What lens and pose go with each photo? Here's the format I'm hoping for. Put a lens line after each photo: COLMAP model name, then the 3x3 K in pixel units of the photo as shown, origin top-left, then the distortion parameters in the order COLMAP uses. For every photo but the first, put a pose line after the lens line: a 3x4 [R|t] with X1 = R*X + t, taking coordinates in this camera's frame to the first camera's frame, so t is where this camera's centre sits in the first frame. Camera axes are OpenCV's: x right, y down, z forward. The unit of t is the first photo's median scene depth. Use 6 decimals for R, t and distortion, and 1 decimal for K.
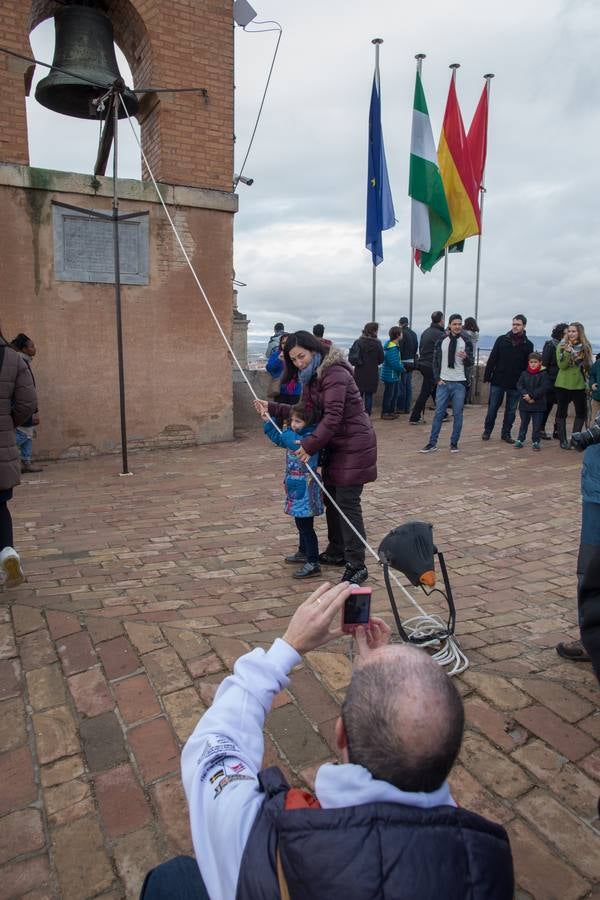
lens RADIAL K [[620.5, 0, 304.7], [0, 620.5, 446.6], [0, 0, 1]] dist [-0.034717, 0.040825]
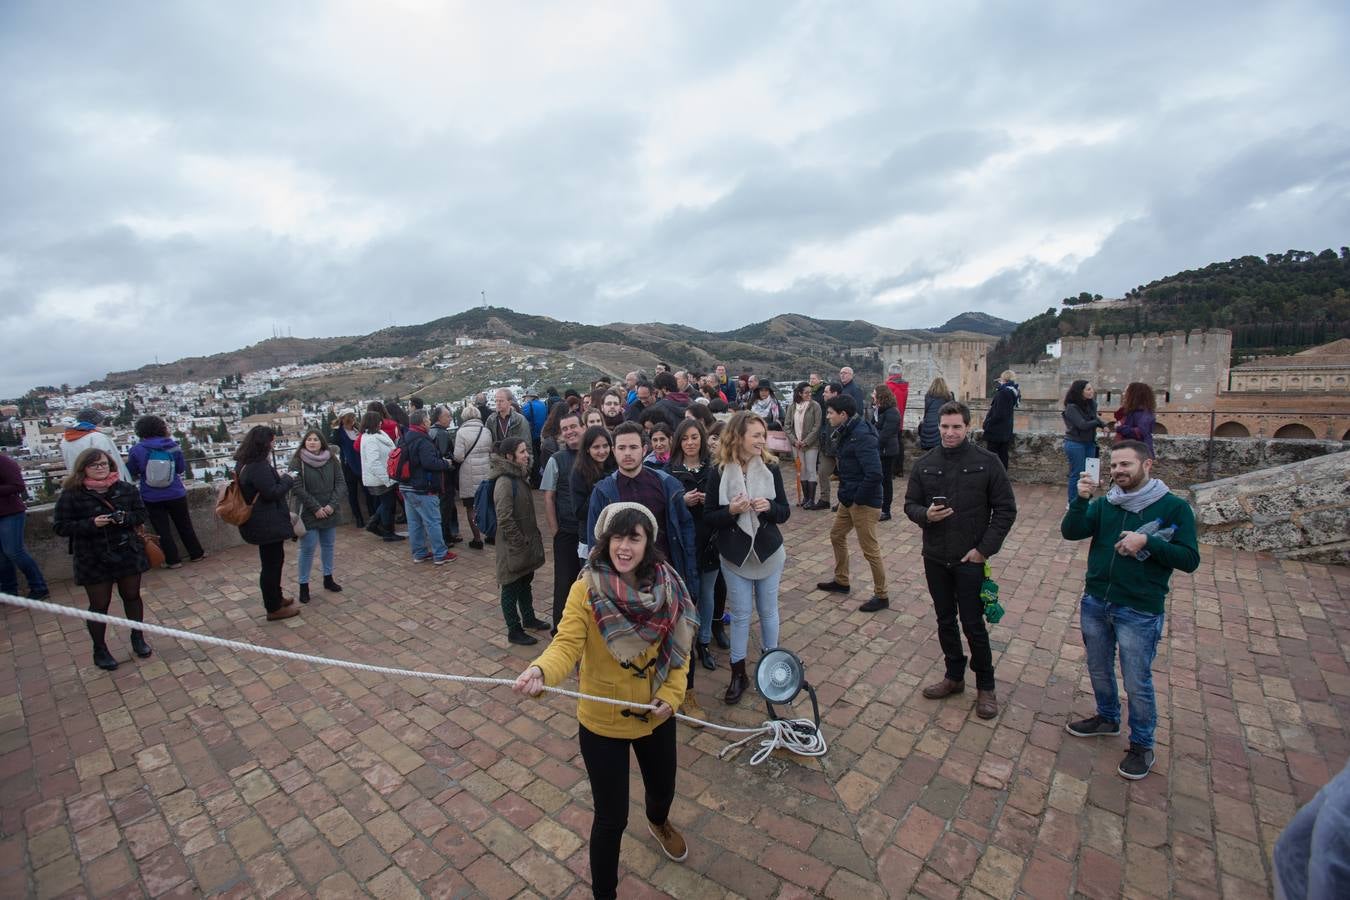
lens RADIAL K [[616.7, 0, 672.3], [0, 616.7, 454.3], [0, 0, 1]] dist [-0.064059, 0.023156]
pose [[-0.375250, -0.123893, 0.918607, -0.253452], [0.197421, 0.957606, 0.209799, -0.171357], [-0.905656, 0.260079, -0.334883, 0.514313]]
